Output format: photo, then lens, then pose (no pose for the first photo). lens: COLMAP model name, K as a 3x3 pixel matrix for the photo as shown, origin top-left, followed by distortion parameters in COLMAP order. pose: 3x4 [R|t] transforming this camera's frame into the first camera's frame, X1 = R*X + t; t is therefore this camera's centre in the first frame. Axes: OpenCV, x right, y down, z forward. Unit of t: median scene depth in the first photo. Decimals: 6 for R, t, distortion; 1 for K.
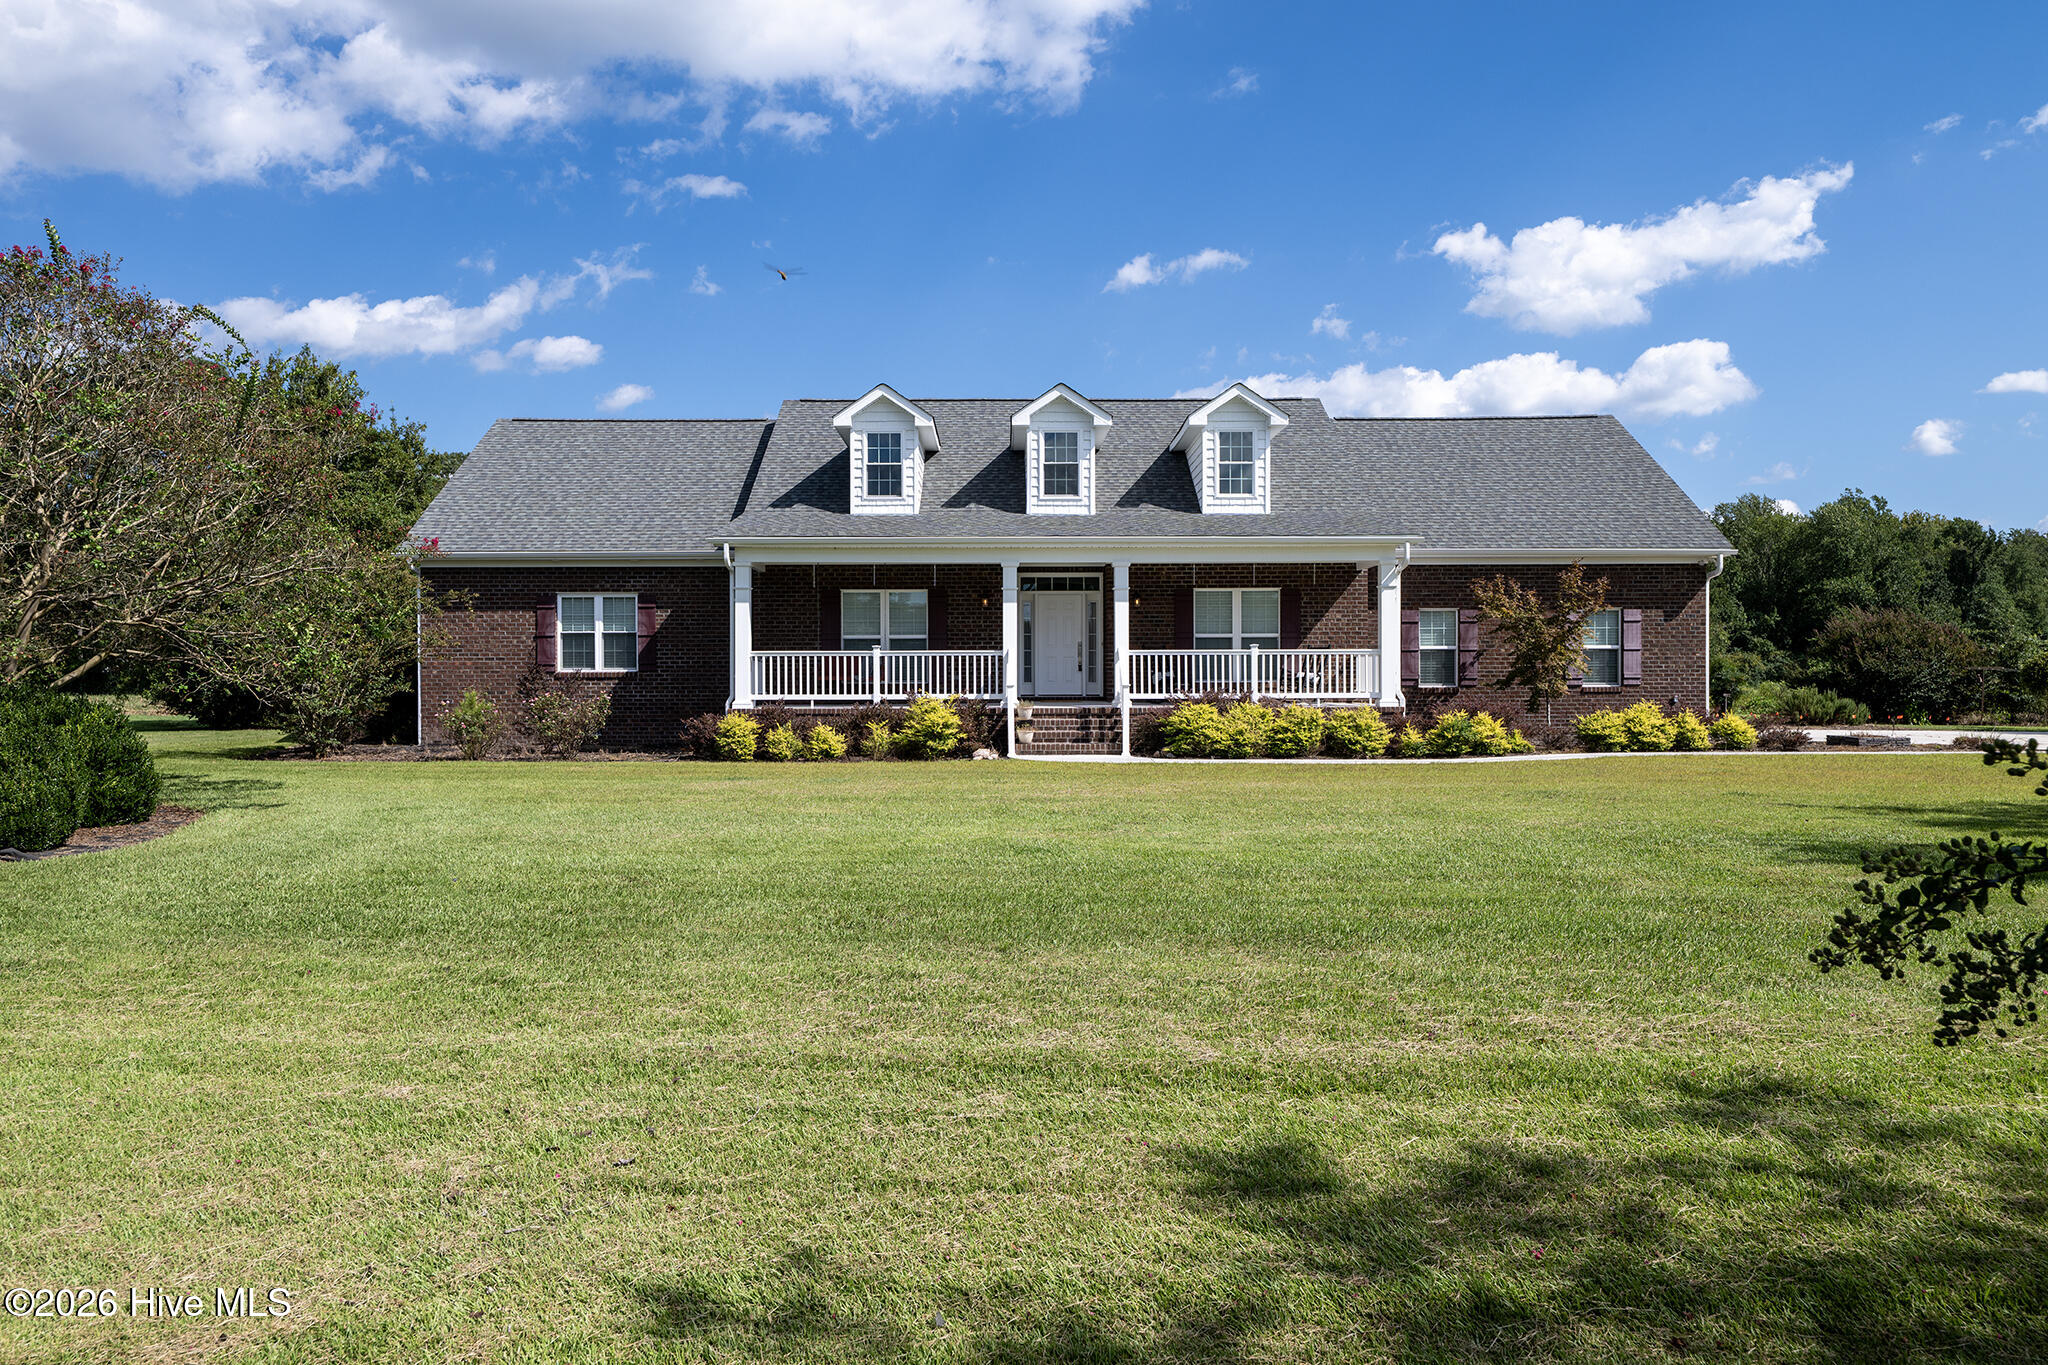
lens RADIAL K [[1279.4, 0, 1032.9], [0, 1279.4, 677.2], [0, 0, 1]] dist [-0.002003, 0.000002]
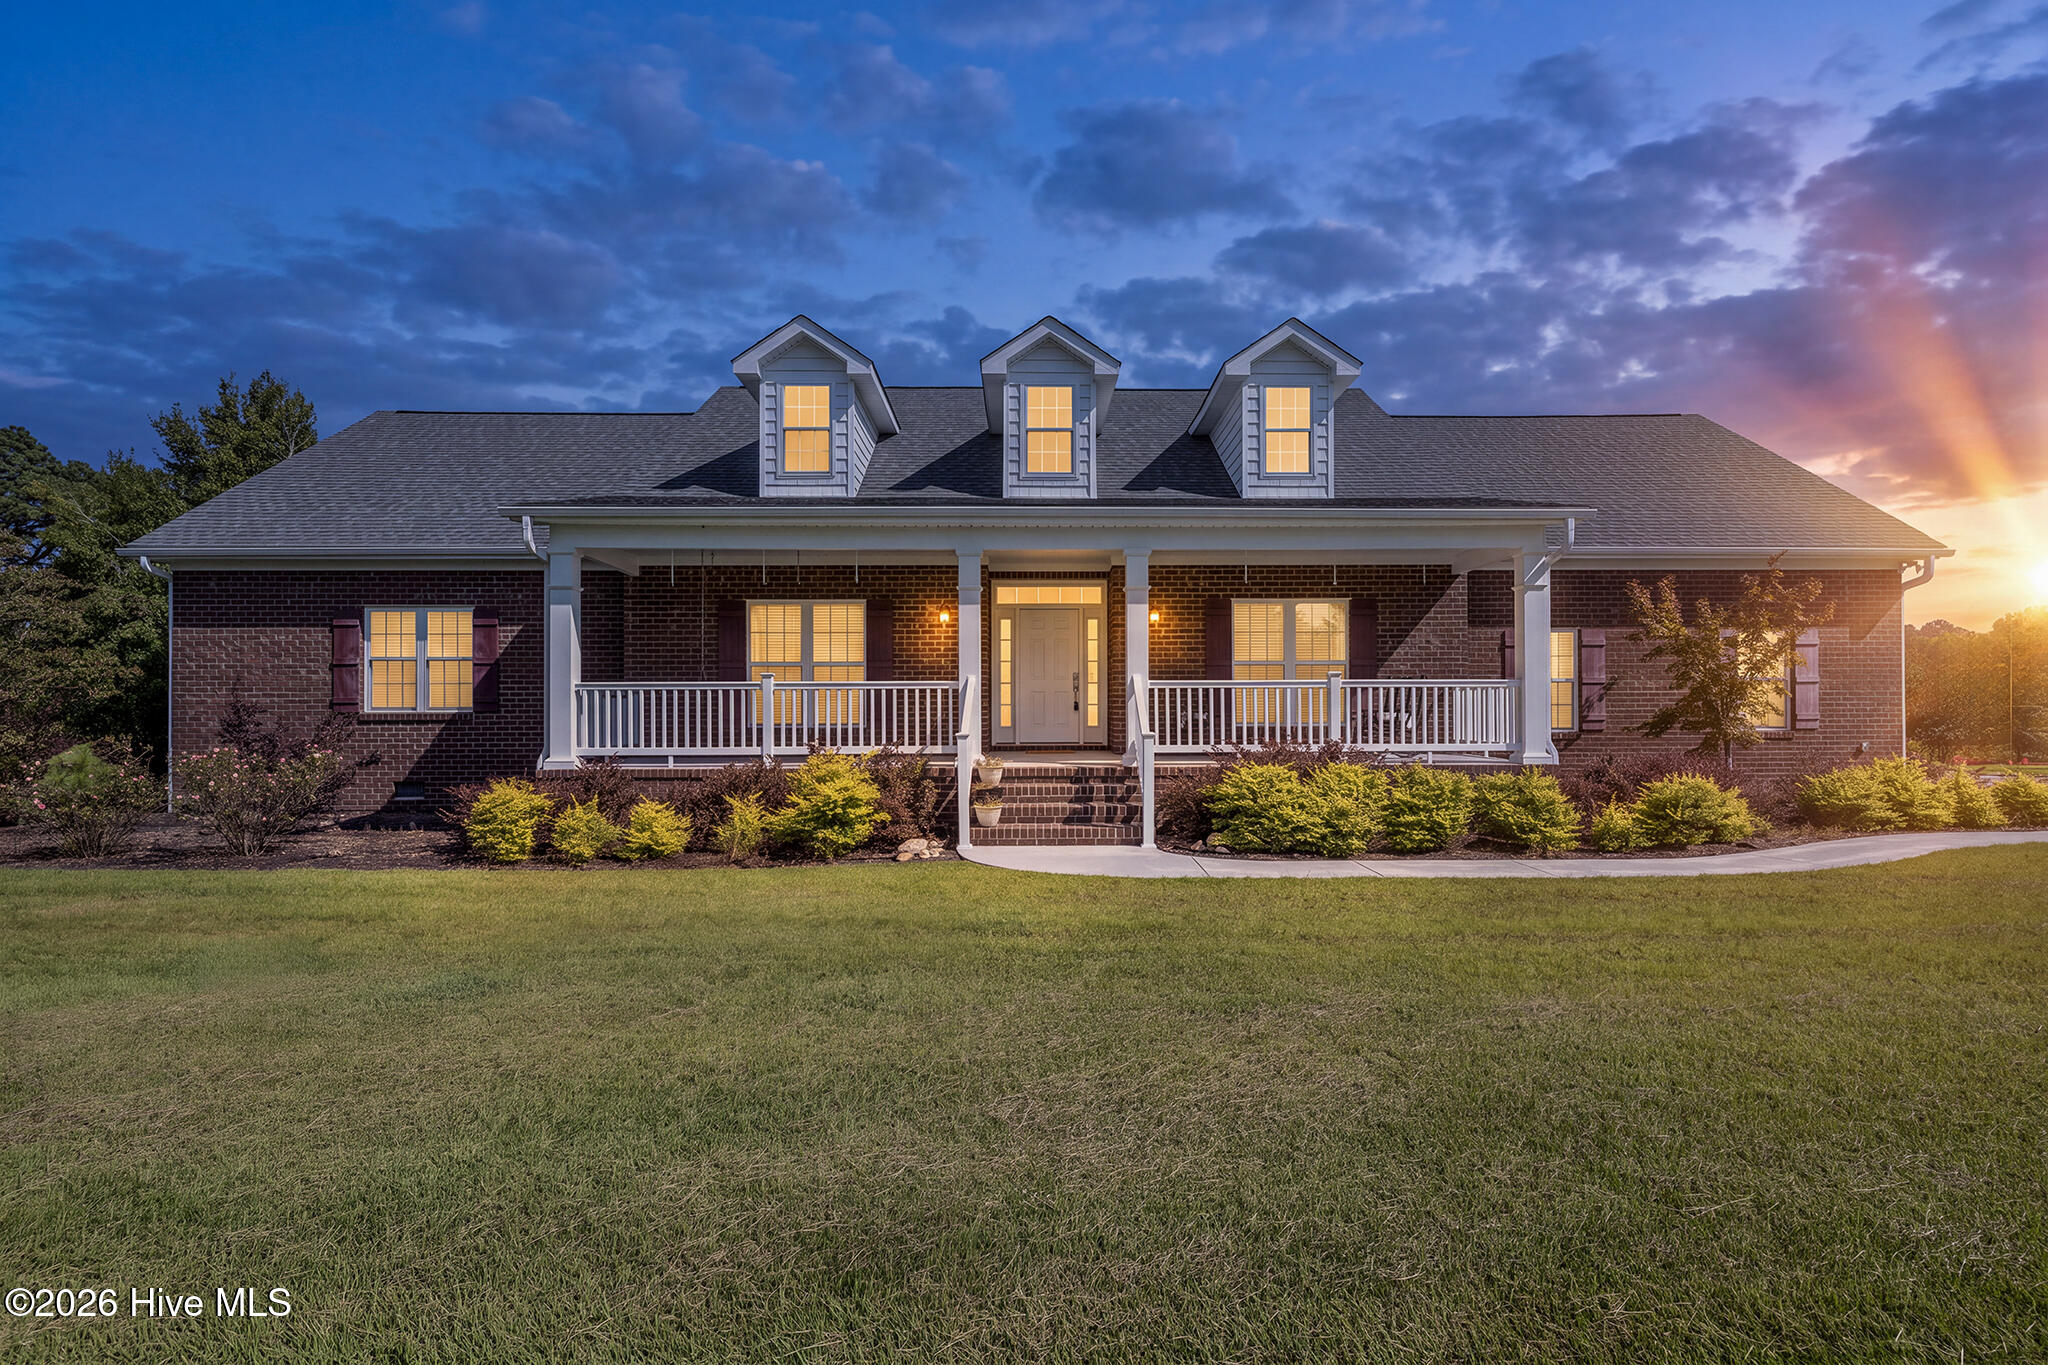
lens RADIAL K [[935.8, 0, 1054.3], [0, 935.8, 711.5], [0, 0, 1]] dist [0.004052, 0.000148]
pose [[0.999934, -0.000773, 0.011432, 0.020599], [0.000796, 0.999998, -0.002022, -0.003713], [-0.011430, 0.002031, 0.999933, 0.524354]]
